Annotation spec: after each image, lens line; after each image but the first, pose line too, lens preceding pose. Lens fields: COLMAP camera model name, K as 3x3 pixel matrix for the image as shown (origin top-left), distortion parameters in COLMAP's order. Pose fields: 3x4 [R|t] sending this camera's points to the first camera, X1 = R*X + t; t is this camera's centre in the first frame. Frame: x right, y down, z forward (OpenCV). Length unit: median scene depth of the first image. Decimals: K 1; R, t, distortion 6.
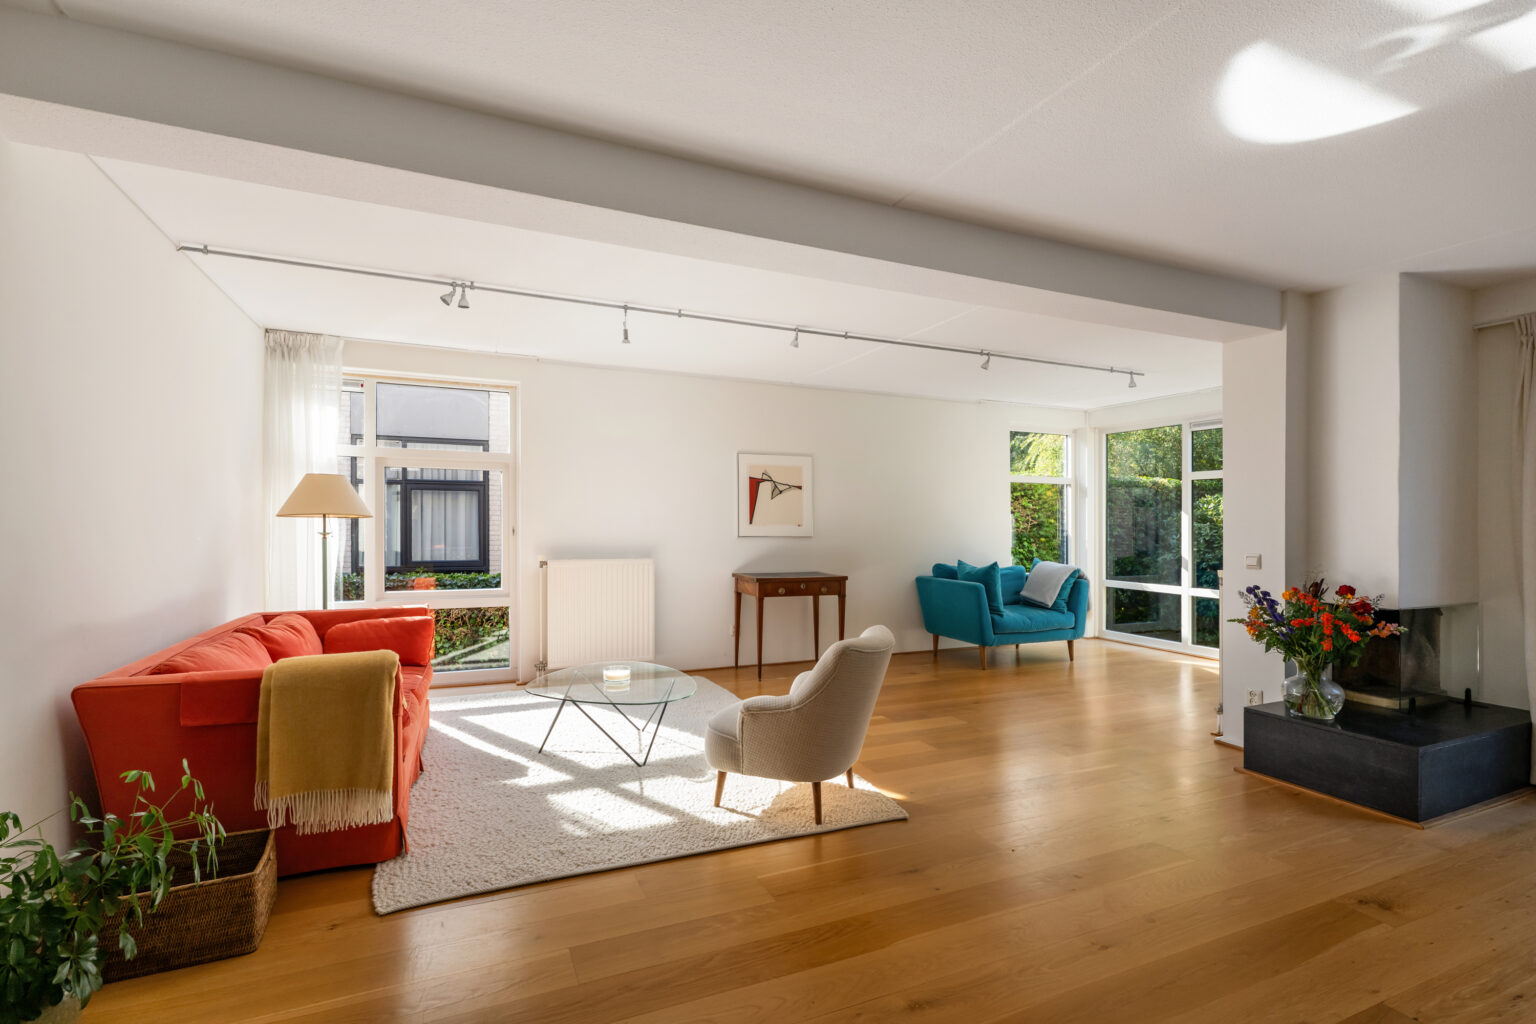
lens RADIAL K [[712.4, 0, 769.1], [0, 712.4, 518.4], [0, 0, 1]] dist [0.002665, 0.000416]
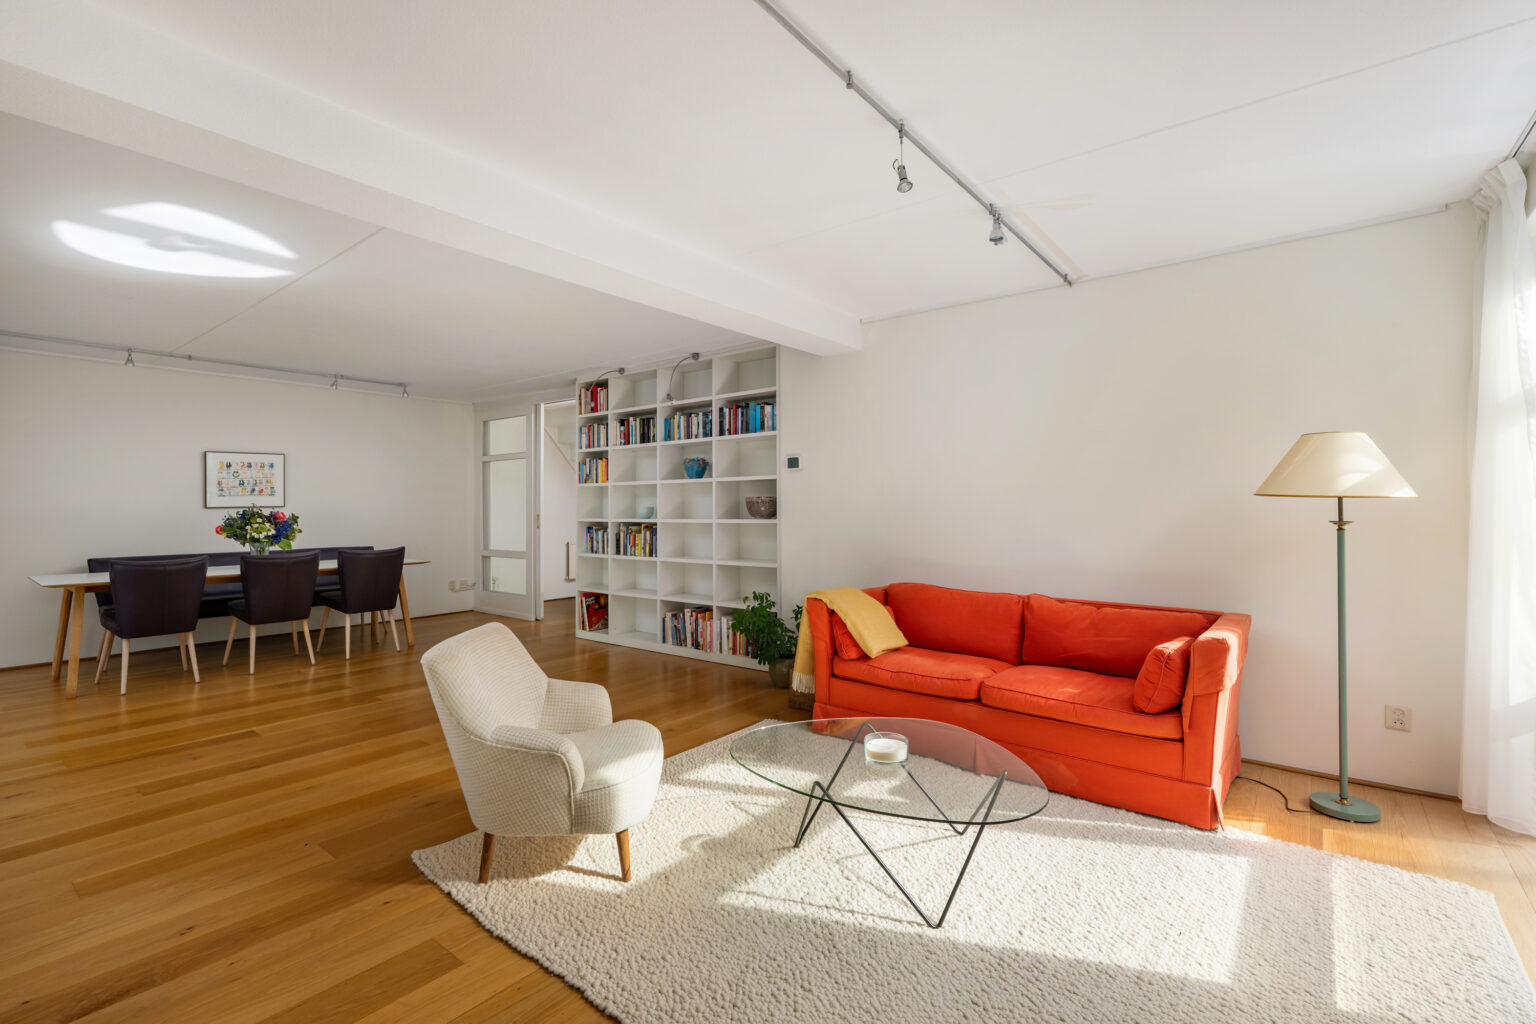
lens RADIAL K [[694.9, 0, 769.6], [0, 694.9, 491.2], [0, 0, 1]] dist [-0.002527, -0.000078]
pose [[-0.884984, -0.013652, -0.465421, 0.118655], [0.000567, 0.999538, -0.030397, 0.009219], [0.465621, -0.027165, -0.884567, 1.090630]]
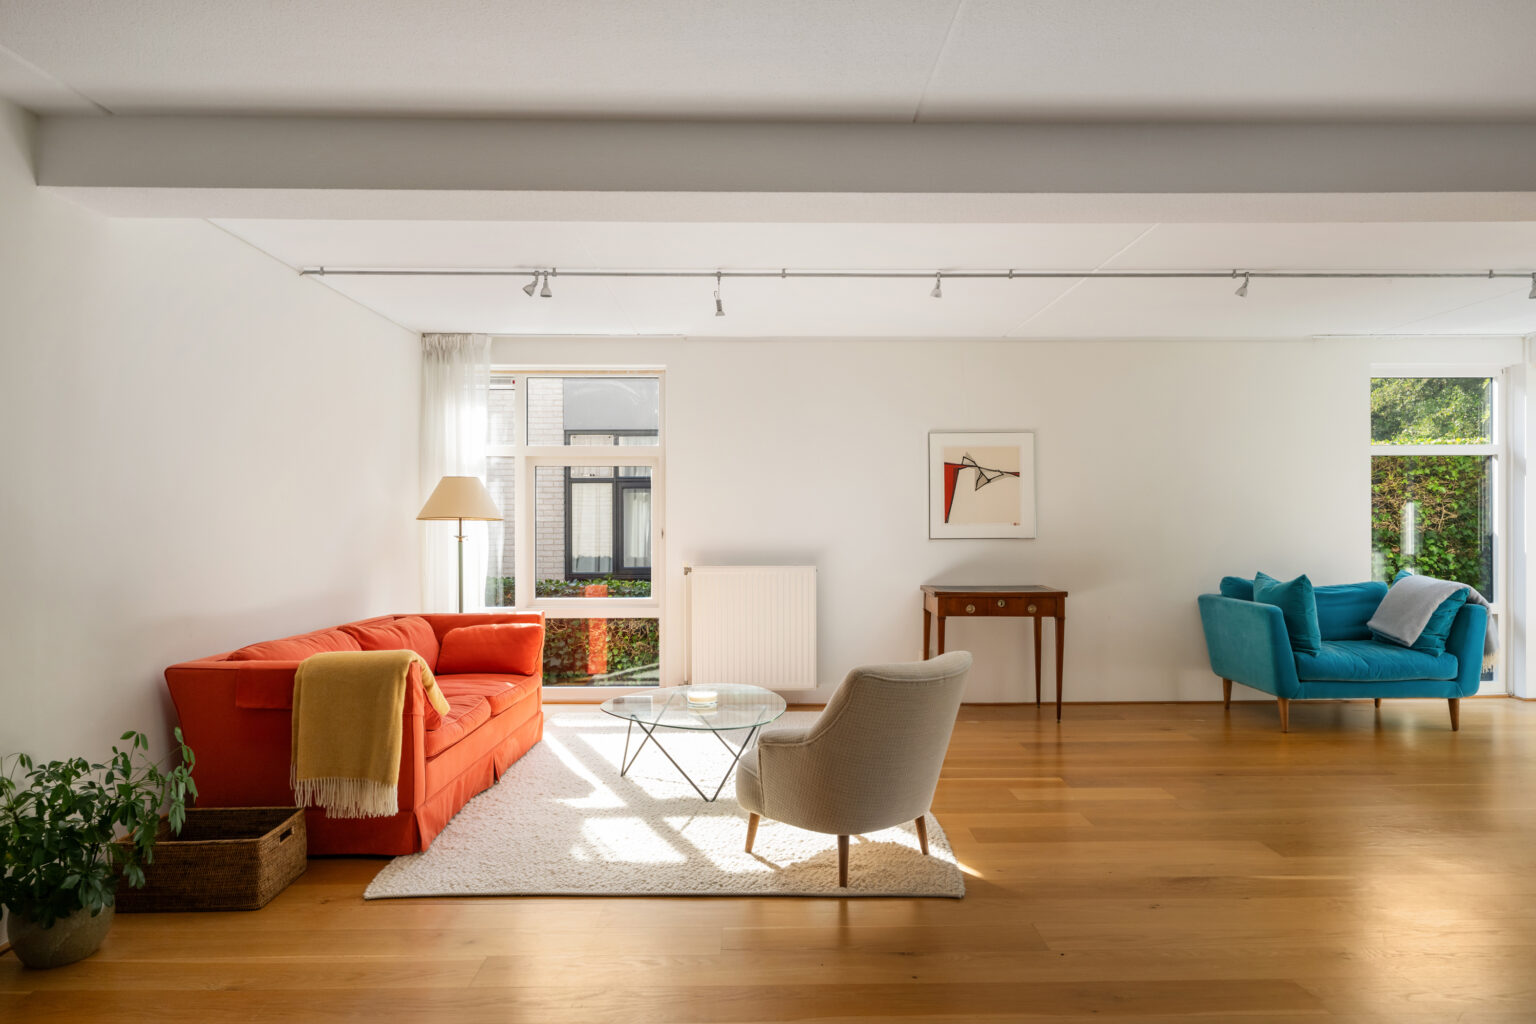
lens RADIAL K [[924.8, 0, 777.4], [0, 924.8, 518.5], [0, 0, 1]] dist [0.000857, 0.000635]
pose [[0.921883, -0.011577, -0.387296, 0.225812], [0.012439, 0.999923, -0.000282, 0.001312], [0.387269, -0.004557, 0.921955, -0.007582]]
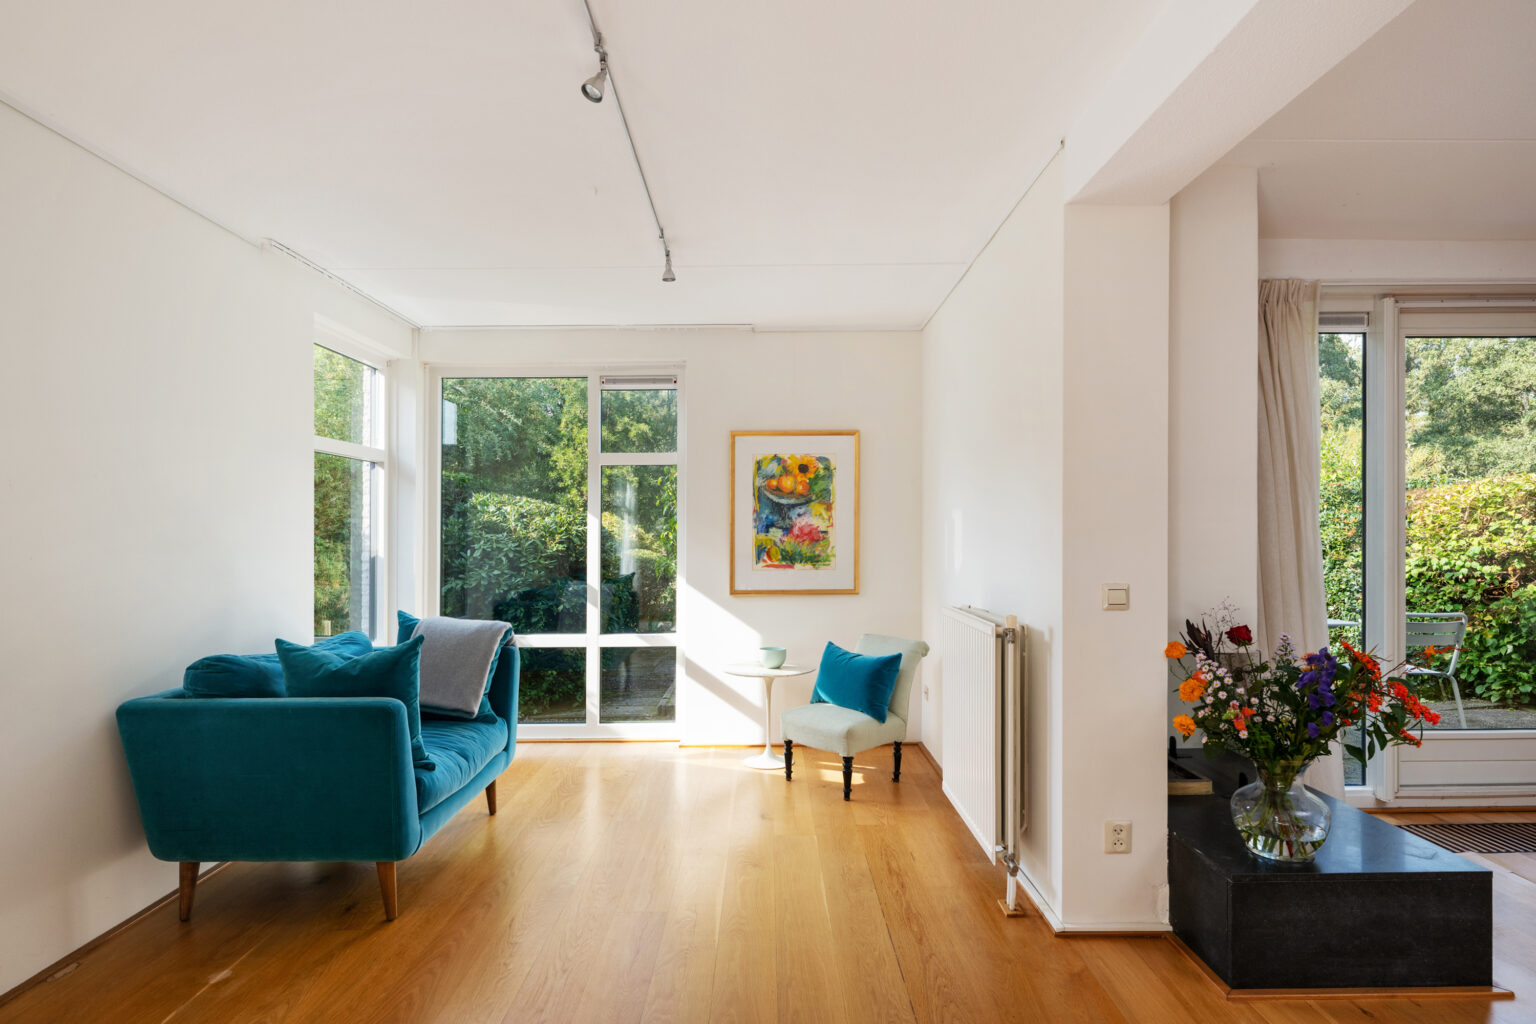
lens RADIAL K [[822.8, 0, 773.7], [0, 822.8, 531.2], [0, 0, 1]] dist [-0.001086, 0.000136]
pose [[0.405955, -0.008097, 0.913857, -0.023774], [0.004905, 0.999966, 0.006681, 0.000512], [-0.913880, 0.001771, 0.405980, 0.725911]]
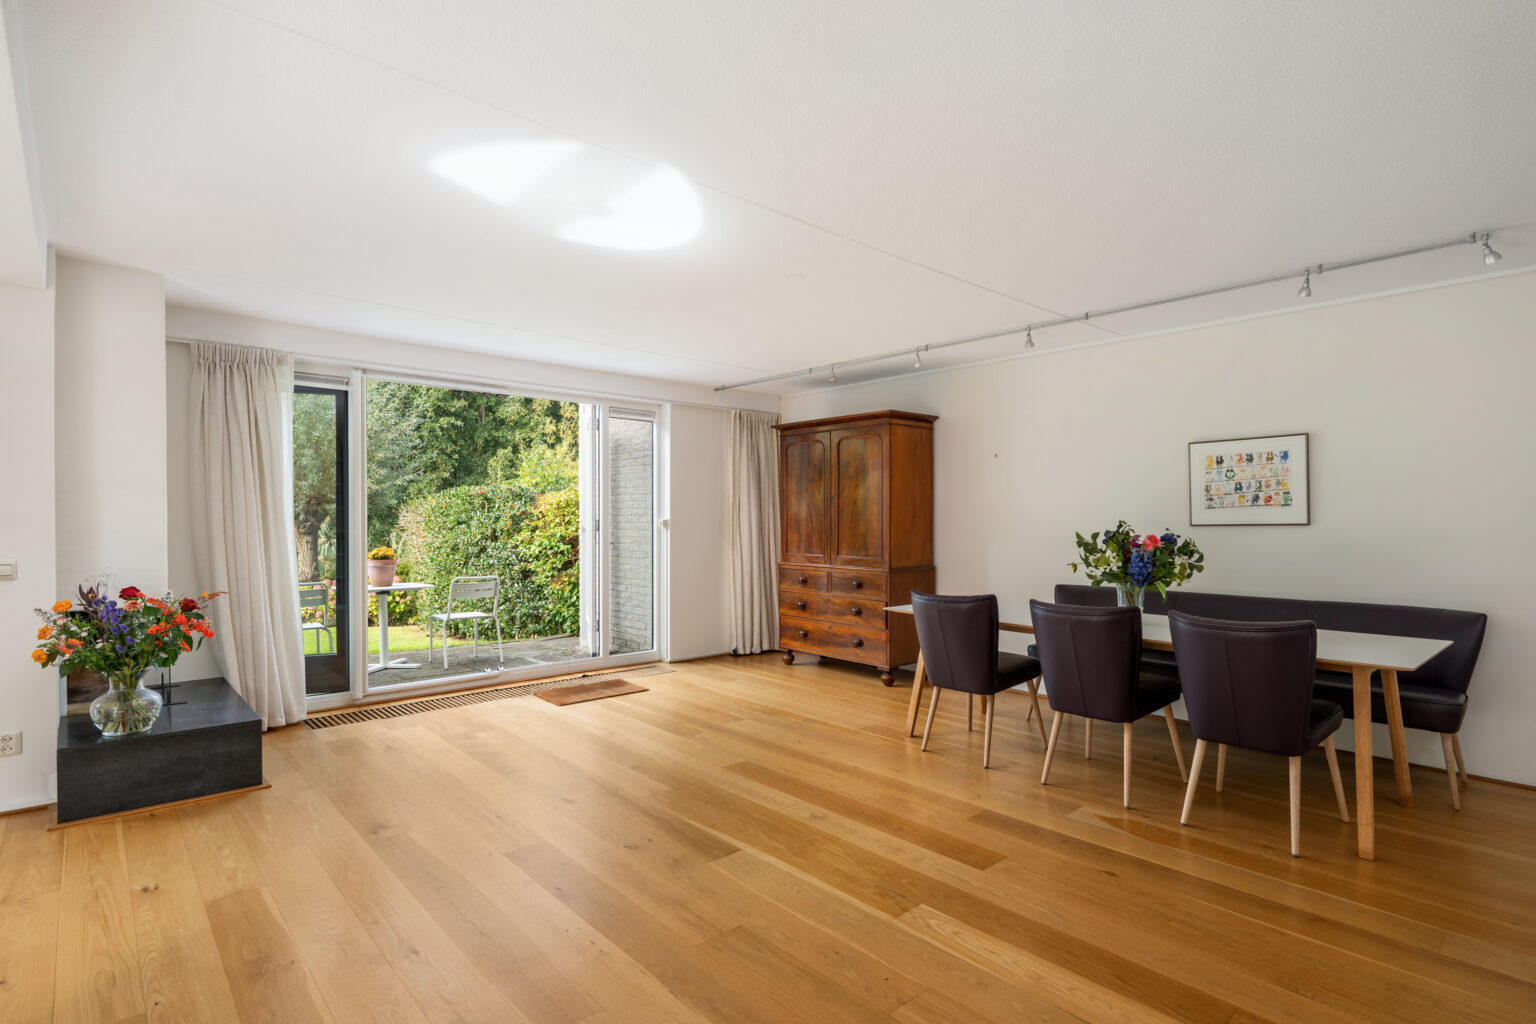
lens RADIAL K [[756.6, 0, 763.4], [0, 756.6, 525.5], [0, 0, 1]] dist [-0.001709, 0.001179]
pose [[-0.307576, -0.015584, 0.951396, -0.268978], [-0.009122, 0.999868, 0.013429, -0.006439], [-0.951480, -0.004548, -0.307678, 0.343019]]
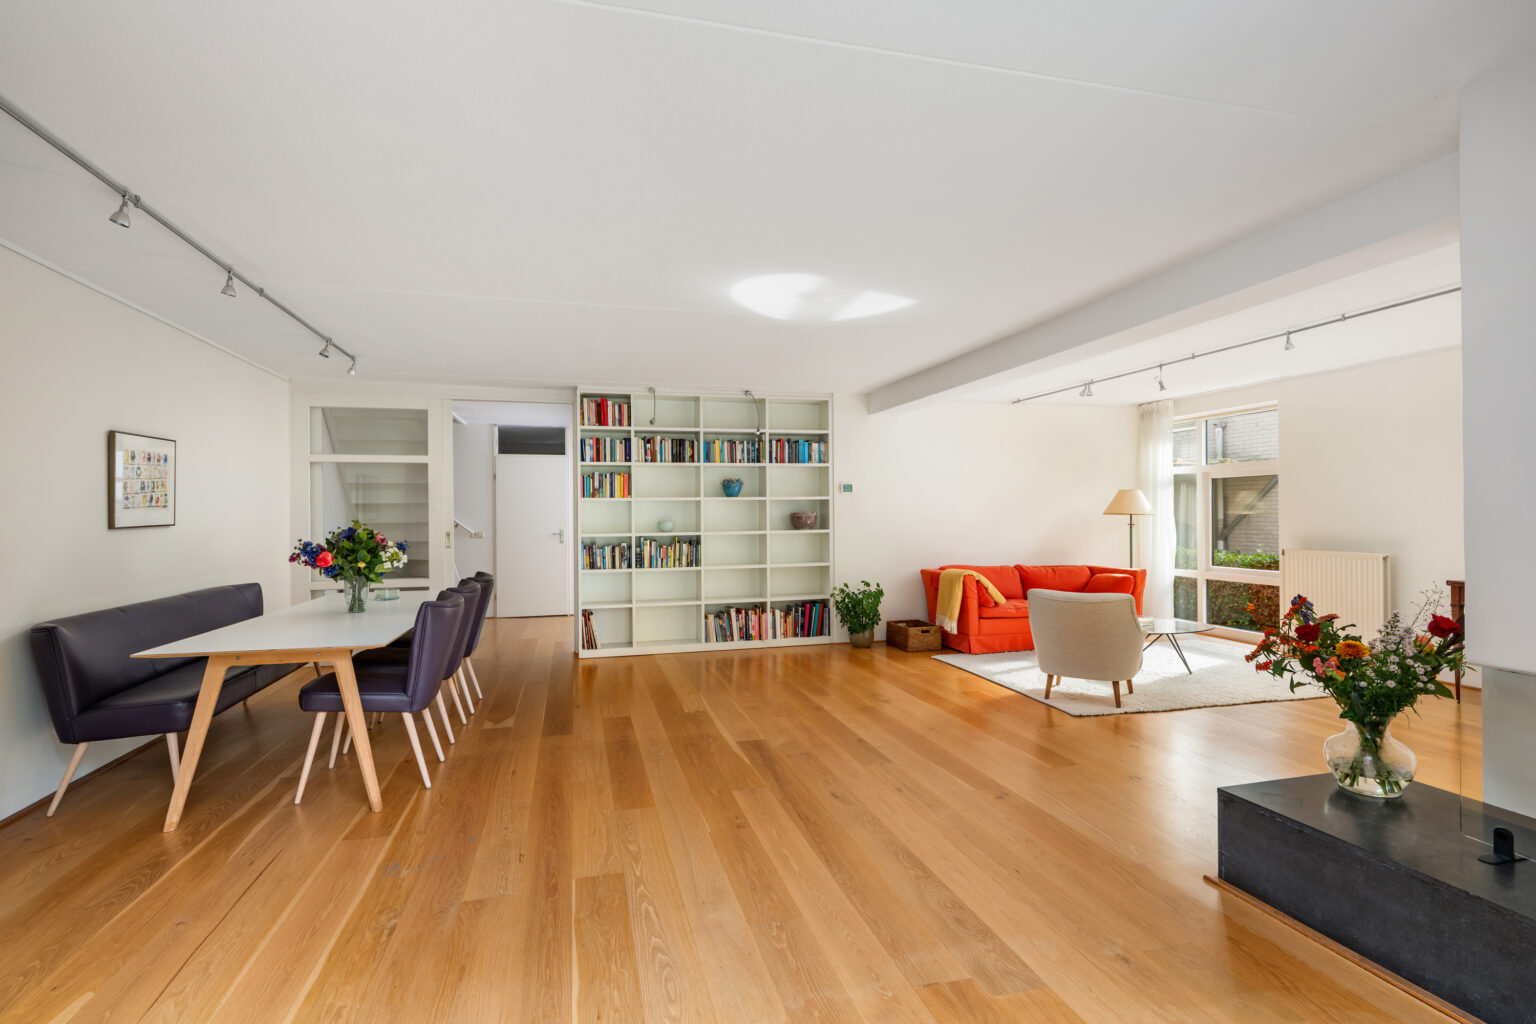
lens RADIAL K [[737.6, 0, 768.0], [0, 737.6, 512.0], [0, 0, 1]] dist [-0.000670, 0.000110]
pose [[-0.157533, -0.010206, -0.987461, 1.035207], [0.012457, 0.999846, -0.012322, 0.001645], [0.987435, -0.014242, -0.157381, 0.348672]]
